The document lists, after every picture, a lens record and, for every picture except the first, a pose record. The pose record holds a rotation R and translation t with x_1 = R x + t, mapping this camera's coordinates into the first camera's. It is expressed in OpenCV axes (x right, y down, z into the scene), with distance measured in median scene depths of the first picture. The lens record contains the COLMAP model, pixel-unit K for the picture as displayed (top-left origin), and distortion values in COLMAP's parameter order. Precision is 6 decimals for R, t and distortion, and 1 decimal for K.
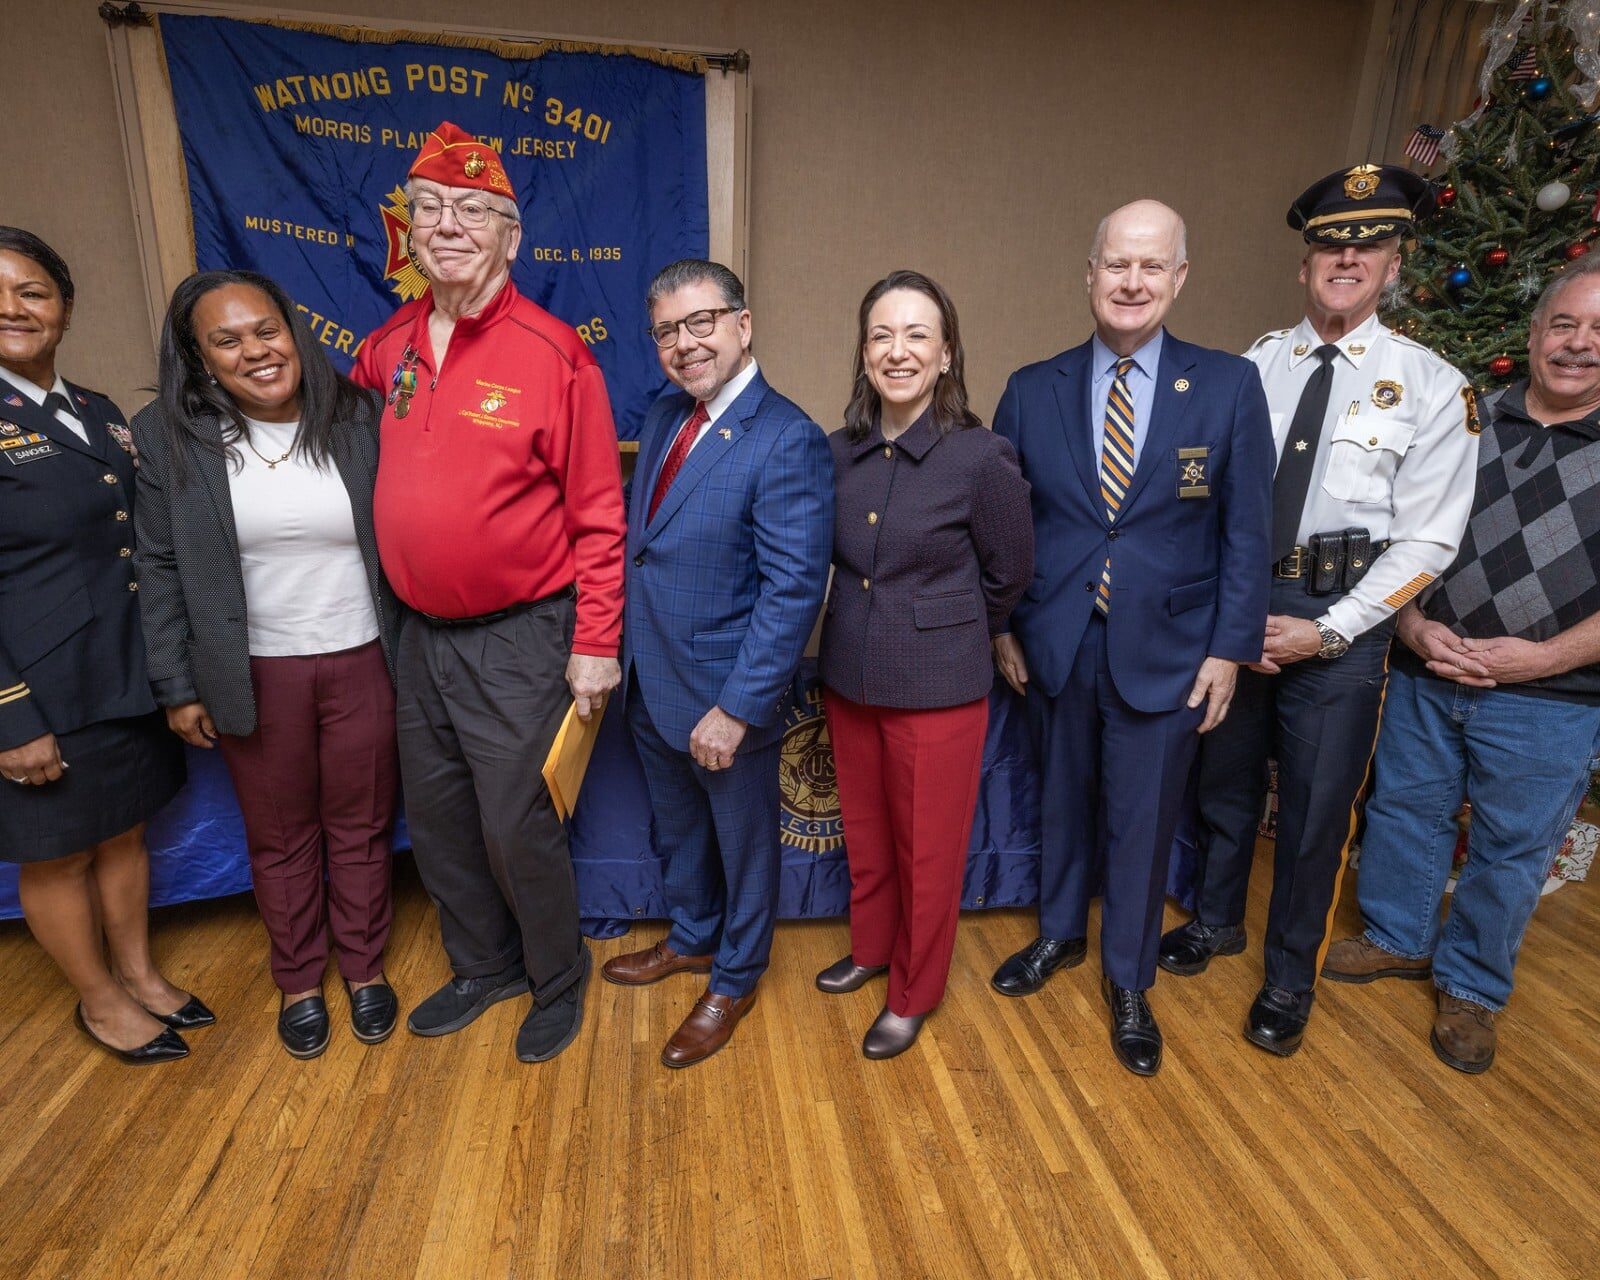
lens RADIAL K [[868.4, 0, 792.2], [0, 868.4, 626.0], [0, 0, 1]] dist [0.001013, 0.001240]
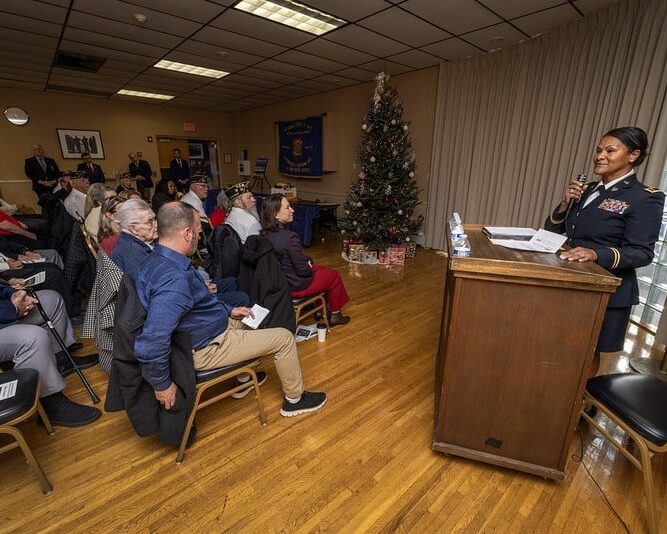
lens RADIAL K [[337.4, 0, 334.0], [0, 337.4, 262.7], [0, 0, 1]] dist [0.002197, 0.000173]
pose [[0.556075, 0.197066, -0.807432, 2.665157], [-0.219107, 0.971876, 0.086303, 0.202223], [0.801731, 0.128923, 0.583614, -0.277901]]
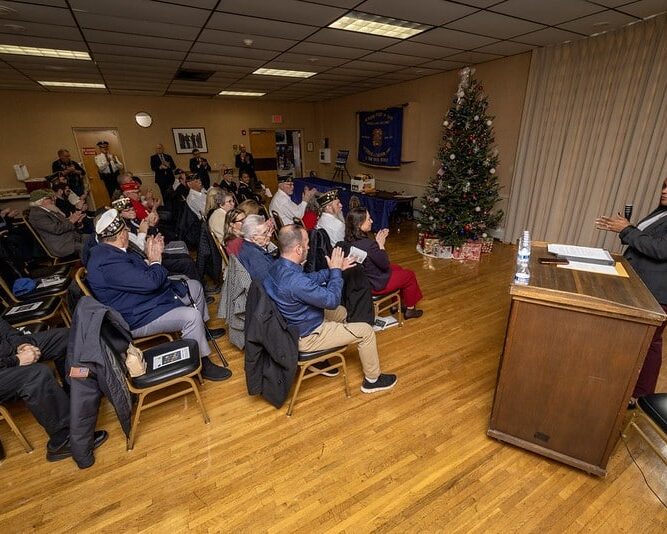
lens RADIAL K [[337.4, 0, 334.0], [0, 337.4, 264.0], [0, 0, 1]] dist [0.002197, 0.000173]
pose [[0.365808, 0.272792, -0.889814, 2.789962], [-0.225364, 0.953589, 0.199696, 0.099528], [0.902993, 0.127482, 0.410308, -0.409316]]
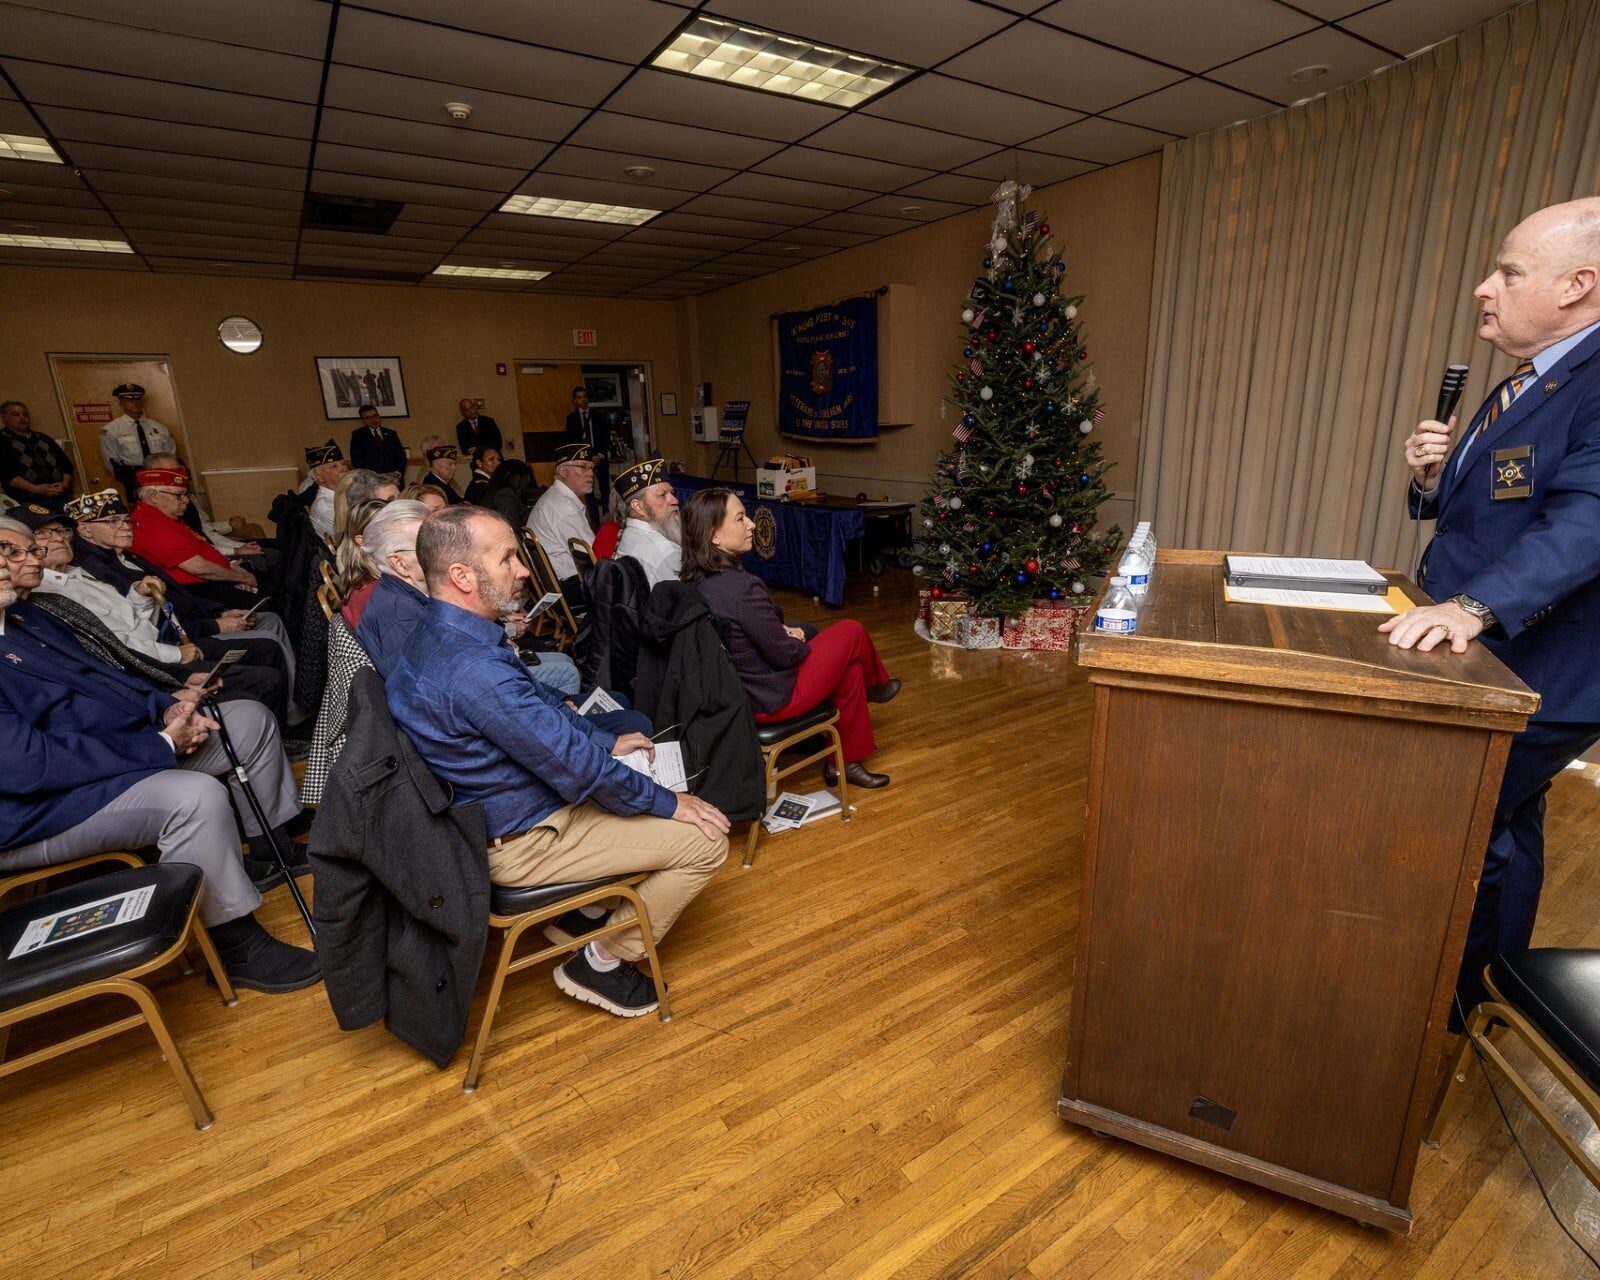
lens RADIAL K [[809.3, 0, 801.8], [0, 809.3, 629.6], [0, 0, 1]] dist [0.002197, 0.000173]
pose [[0.419516, 0.184264, -0.888849, 2.723547], [-0.208308, 0.972592, 0.103308, 0.177232], [0.883524, 0.141815, 0.446402, -0.195919]]
